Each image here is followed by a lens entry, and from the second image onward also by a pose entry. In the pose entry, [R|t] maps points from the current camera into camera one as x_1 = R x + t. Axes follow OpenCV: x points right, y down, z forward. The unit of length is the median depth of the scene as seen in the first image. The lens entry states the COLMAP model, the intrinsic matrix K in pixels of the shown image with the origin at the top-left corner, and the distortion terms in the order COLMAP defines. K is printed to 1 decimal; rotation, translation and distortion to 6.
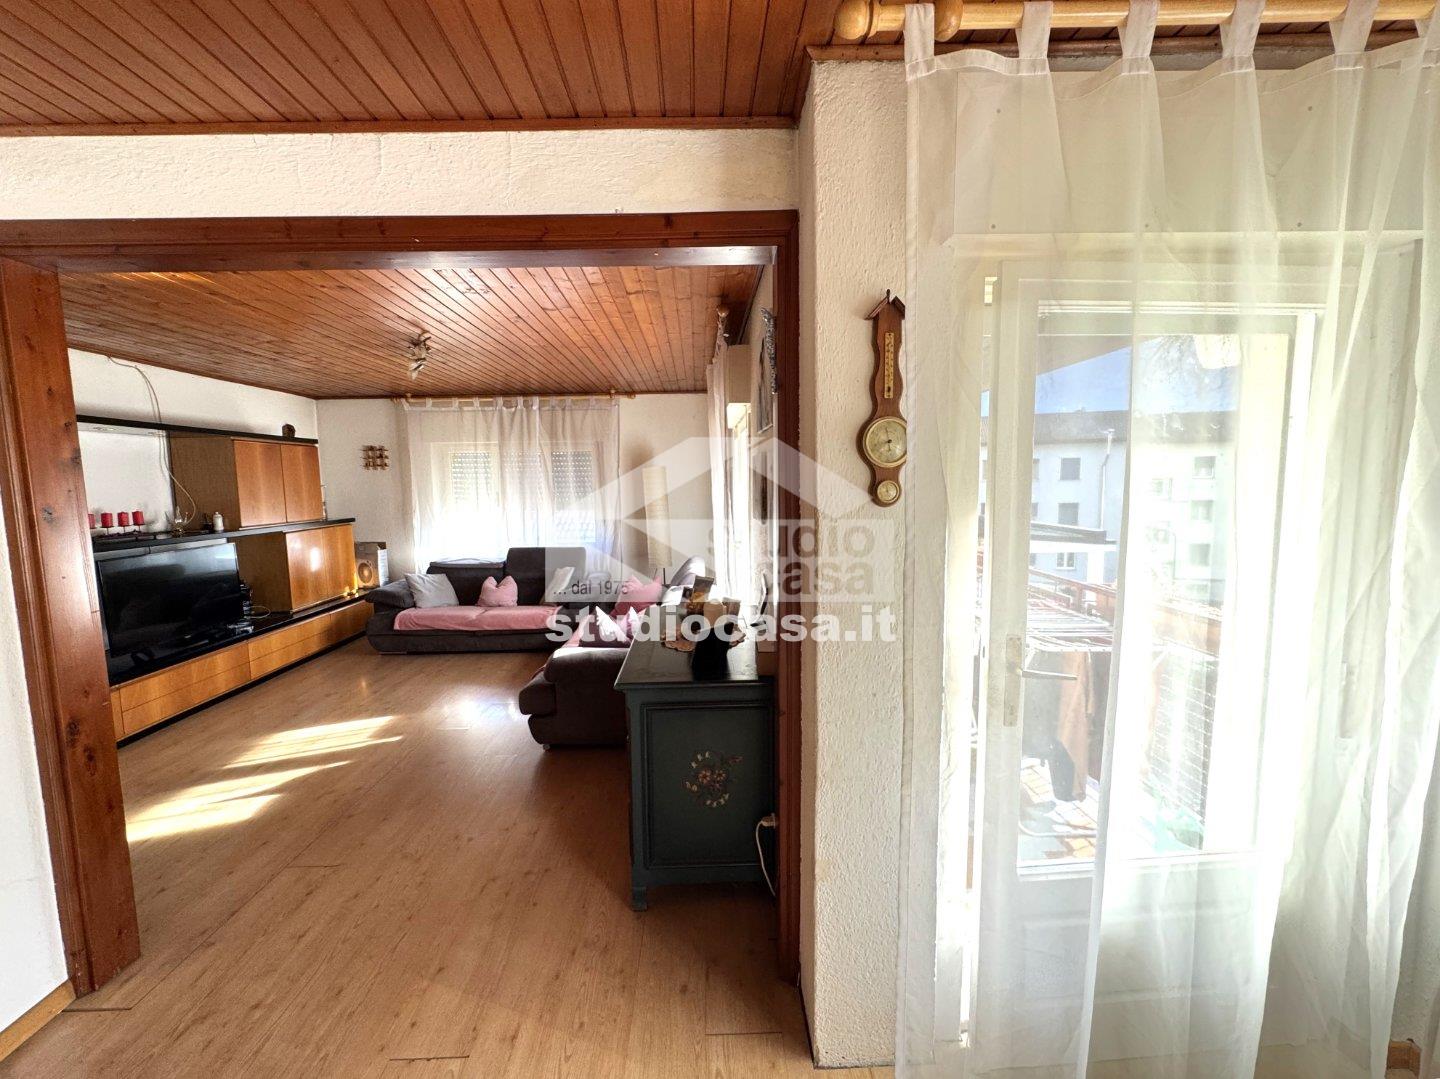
lens RADIAL K [[586.3, 0, 718.2], [0, 586.3, 538.5], [0, 0, 1]] dist [-0.003390, -0.000105]
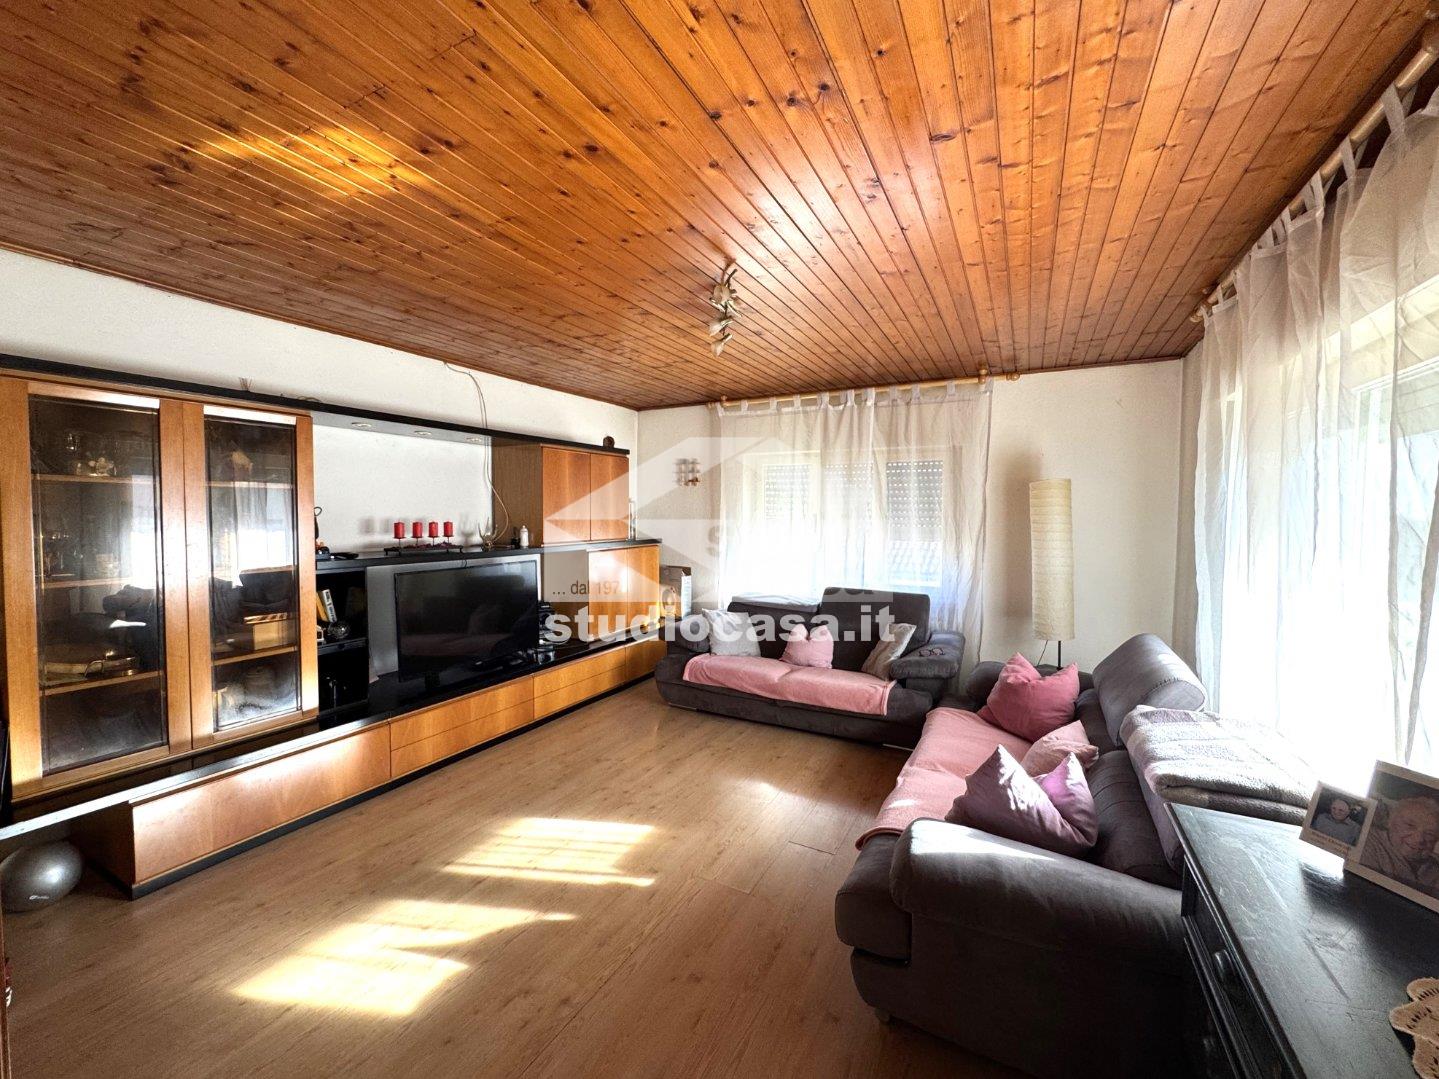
lens RADIAL K [[585.9, 0, 722.5], [0, 585.9, 529.3], [0, 0, 1]] dist [-0.003390, -0.000105]
pose [[0.871549, 0.036734, -0.488931, -0.114012], [-0.068728, 0.996497, -0.047645, -0.014429], [0.485468, 0.075128, 0.871020, 0.290868]]
